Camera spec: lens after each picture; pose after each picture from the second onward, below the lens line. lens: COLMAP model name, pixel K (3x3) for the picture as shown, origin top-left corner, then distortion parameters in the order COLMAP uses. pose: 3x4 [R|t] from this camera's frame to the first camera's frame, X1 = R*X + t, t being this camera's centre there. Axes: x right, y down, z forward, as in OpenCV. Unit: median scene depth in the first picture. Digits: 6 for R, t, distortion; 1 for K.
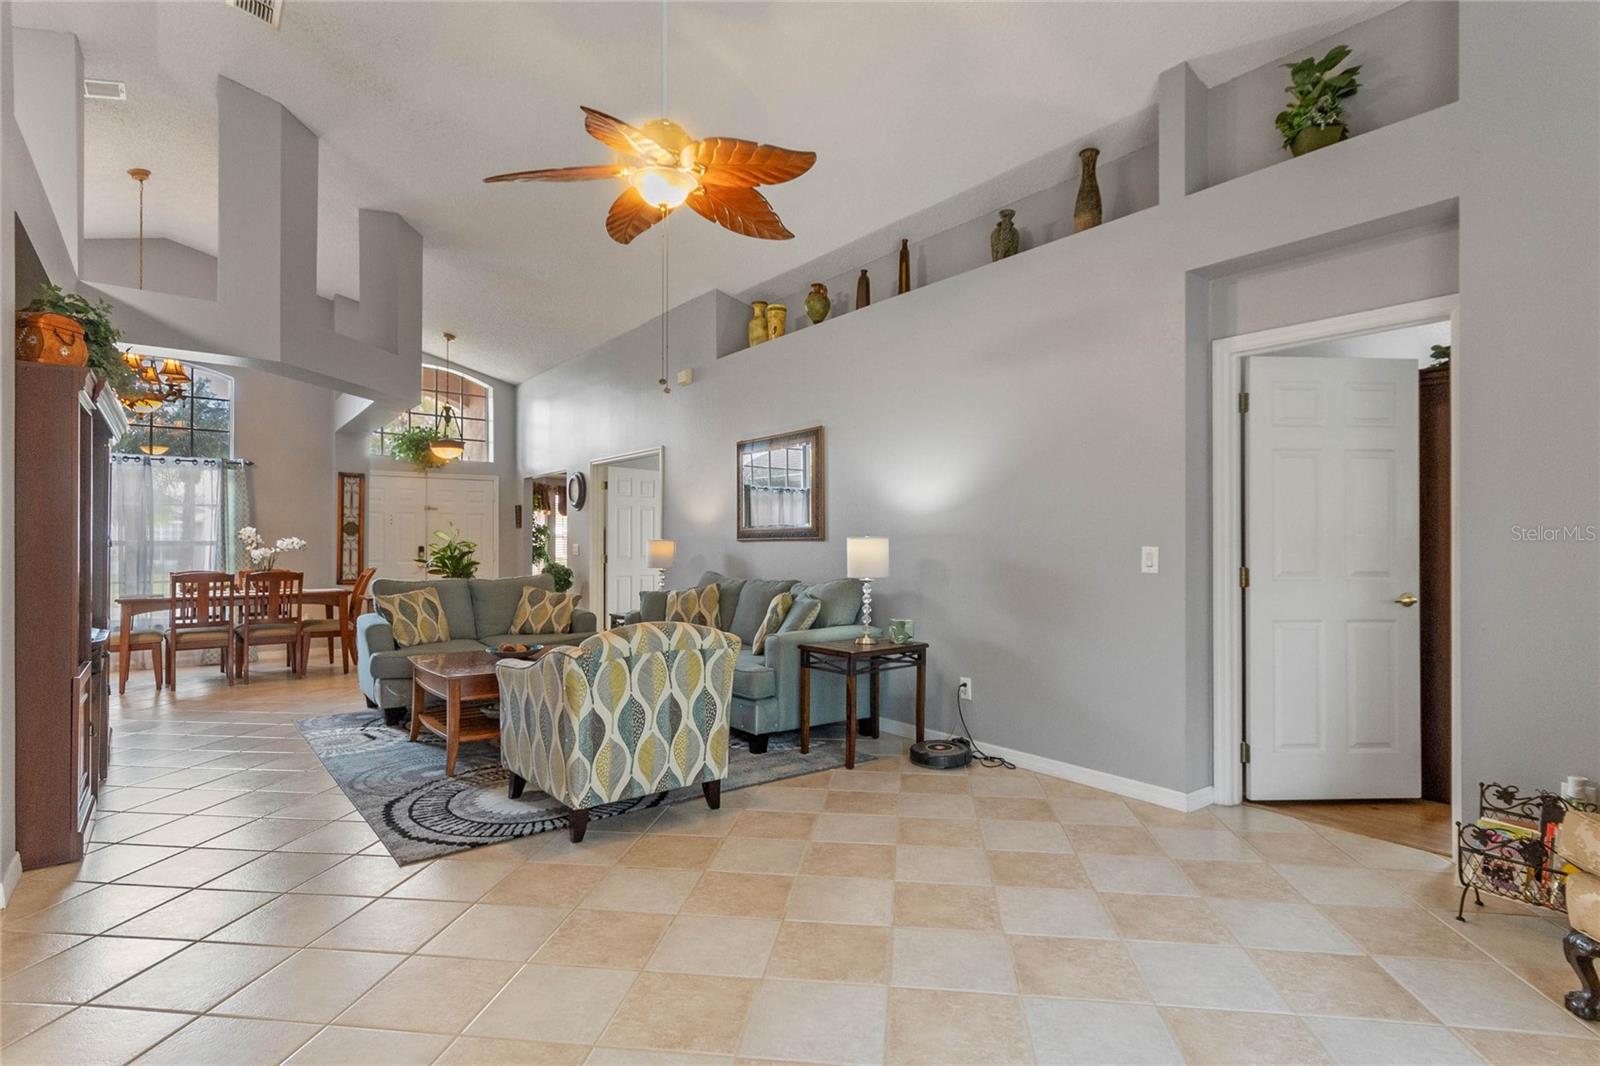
lens RADIAL K [[824.9, 0, 800.0], [0, 824.9, 533.0], [0, 0, 1]] dist [0.003925, 0.002107]
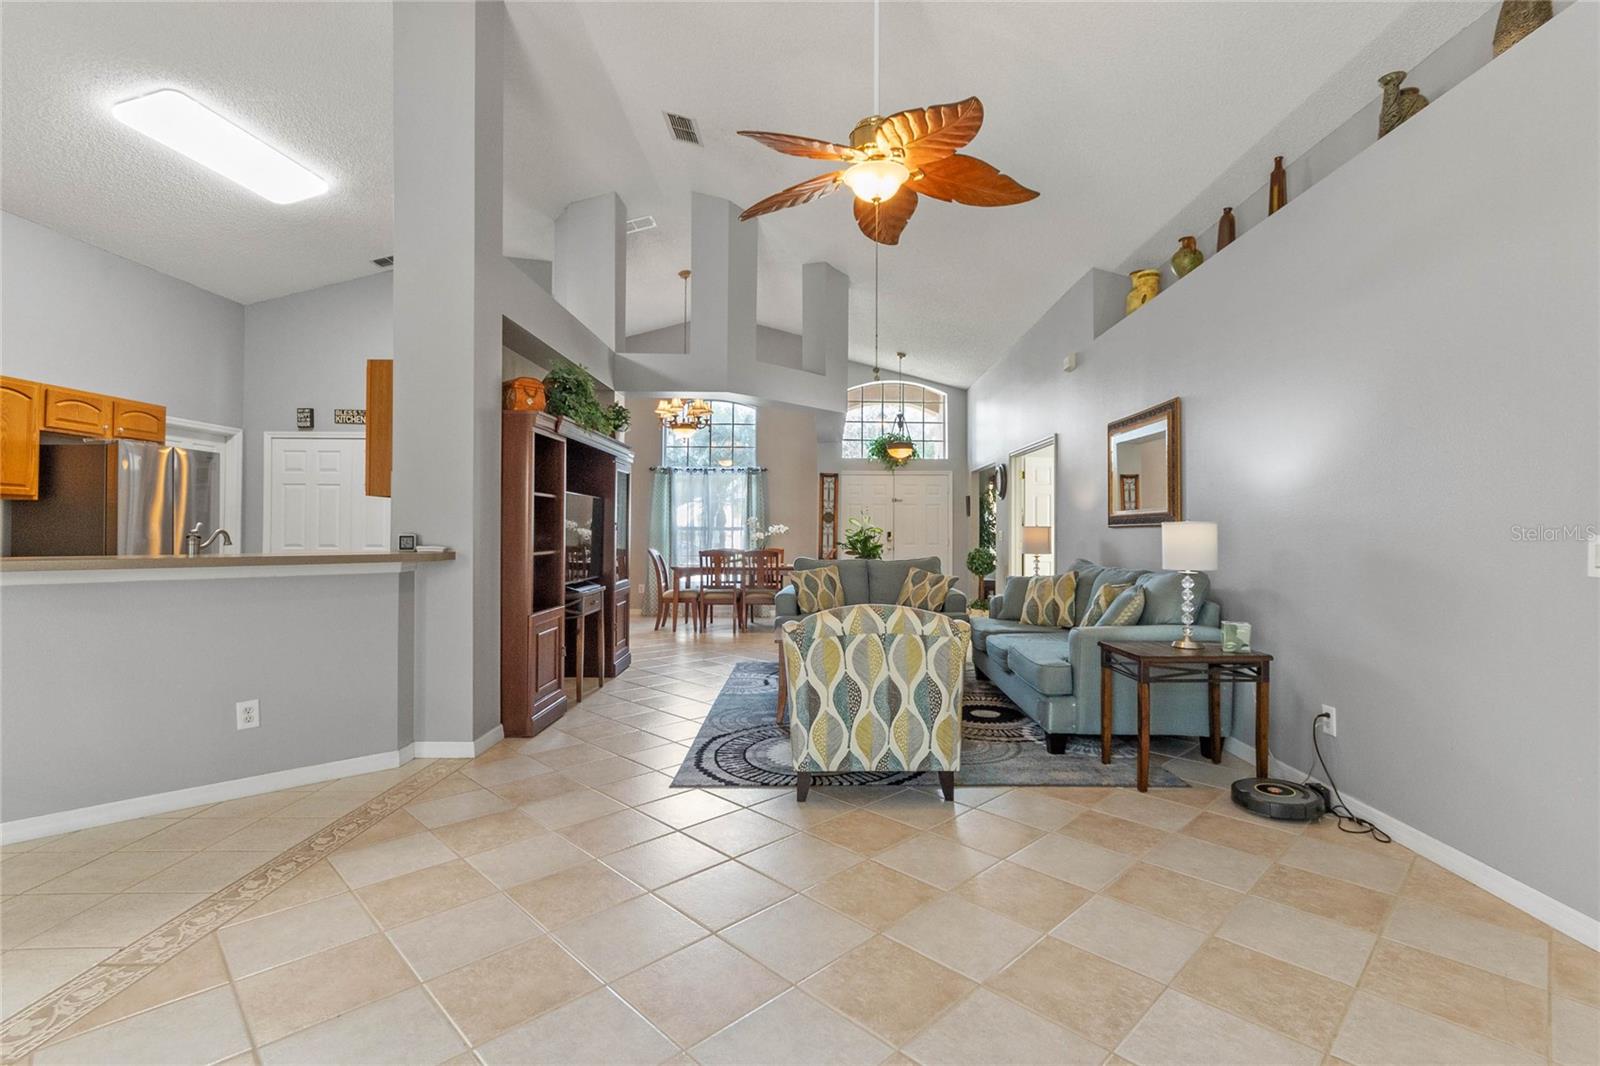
lens RADIAL K [[739.1, 0, 805.6], [0, 739.1, 521.8], [0, 0, 1]] dist [0.012058, 0.000318]
pose [[0.790943, -0.004445, -0.611874, 0.249698], [0.004967, 0.999987, -0.000844, 0.004061], [0.611870, -0.002372, 0.790955, 0.170788]]
